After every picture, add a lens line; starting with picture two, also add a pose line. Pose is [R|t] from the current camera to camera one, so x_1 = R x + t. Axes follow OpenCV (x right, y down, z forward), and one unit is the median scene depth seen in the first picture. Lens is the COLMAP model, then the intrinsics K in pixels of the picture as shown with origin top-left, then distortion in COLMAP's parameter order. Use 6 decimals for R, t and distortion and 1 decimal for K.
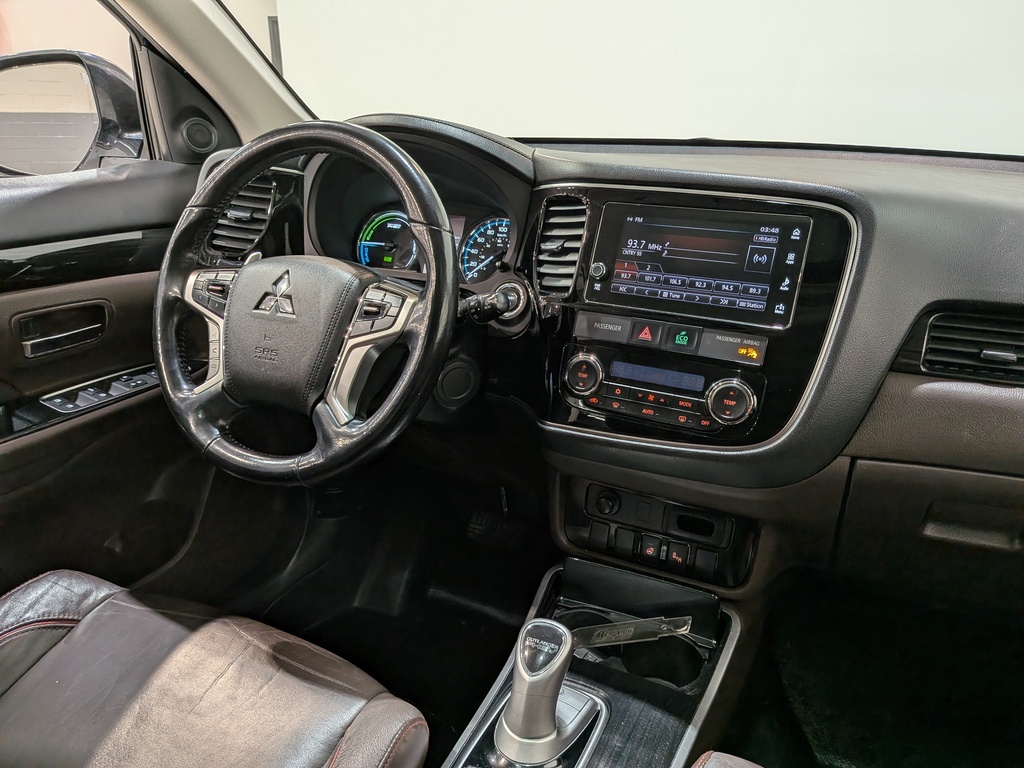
lens RADIAL K [[754.2, 0, 515.1], [0, 754.2, 401.8], [0, 0, 1]] dist [0.102587, -0.185993]
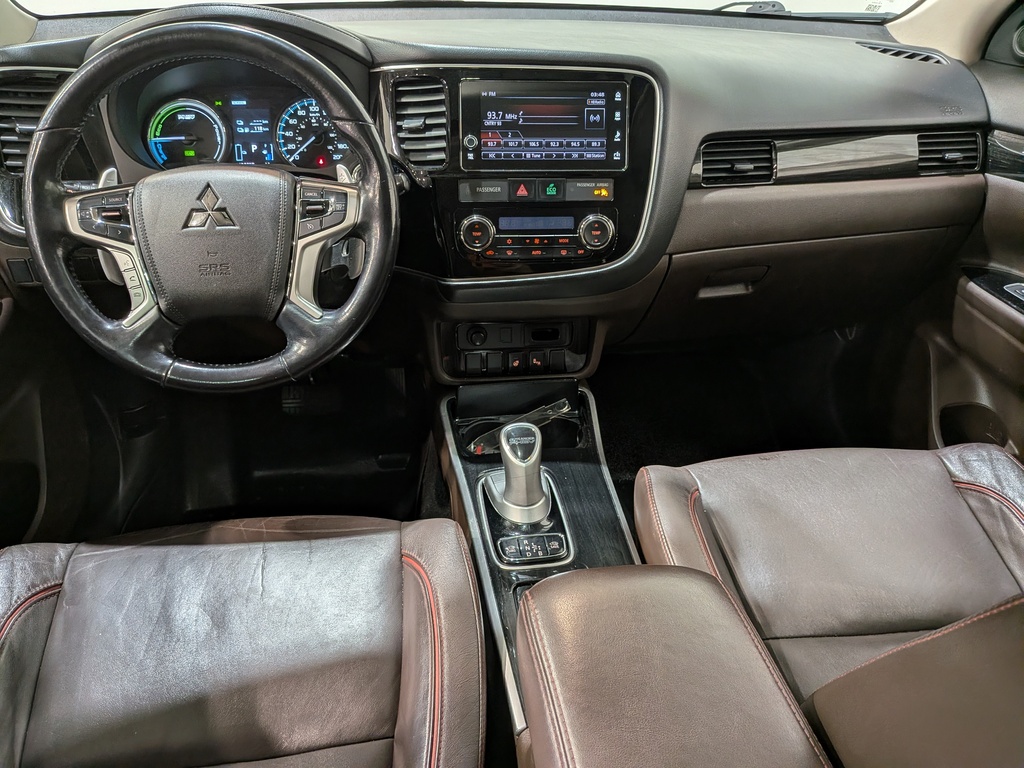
lens RADIAL K [[740.4, 0, 513.7], [0, 740.4, 401.4], [0, 0, 1]] dist [0.082294, -0.140962]
pose [[0.840943, -0.291853, 0.455671, -0.497541], [0.192000, 0.948225, 0.252993, -0.072370], [-0.505916, -0.125264, 0.853439, -0.089827]]
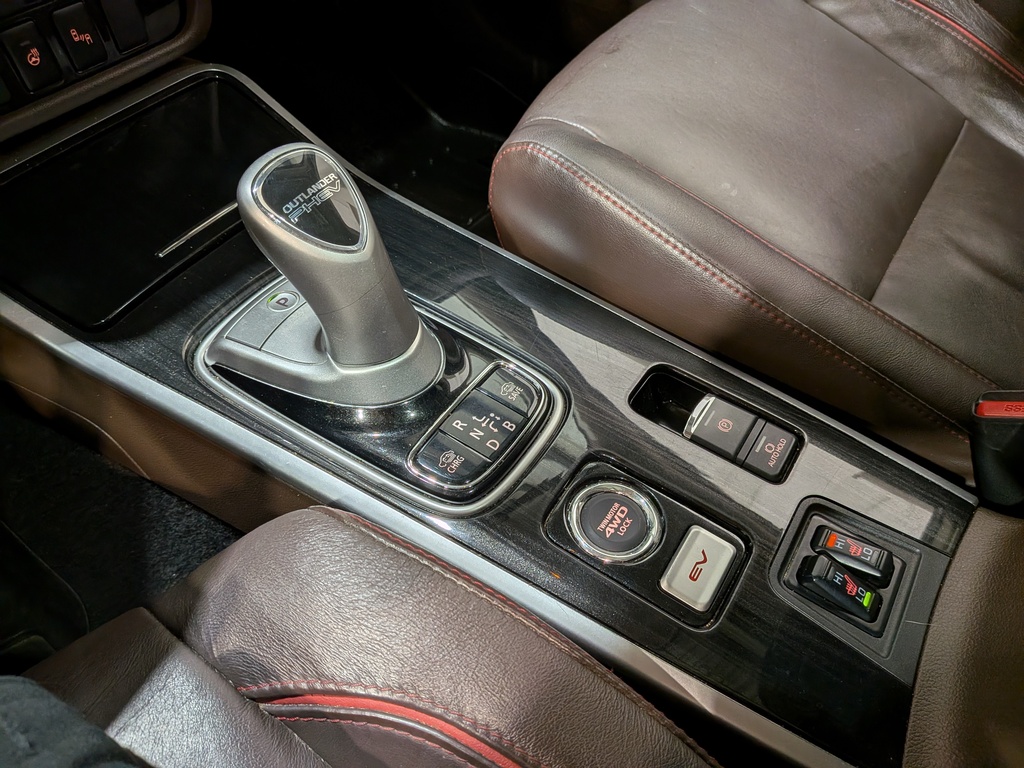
lens RADIAL K [[740.4, 0, 513.7], [0, 740.4, 401.4], [0, 0, 1]] dist [0.082294, -0.140962]
pose [[0.135071, -0.774092, 0.618496, -0.292731], [0.283501, 0.628313, 0.724465, 0.094667], [-0.949412, 0.077490, 0.304323, 0.685315]]
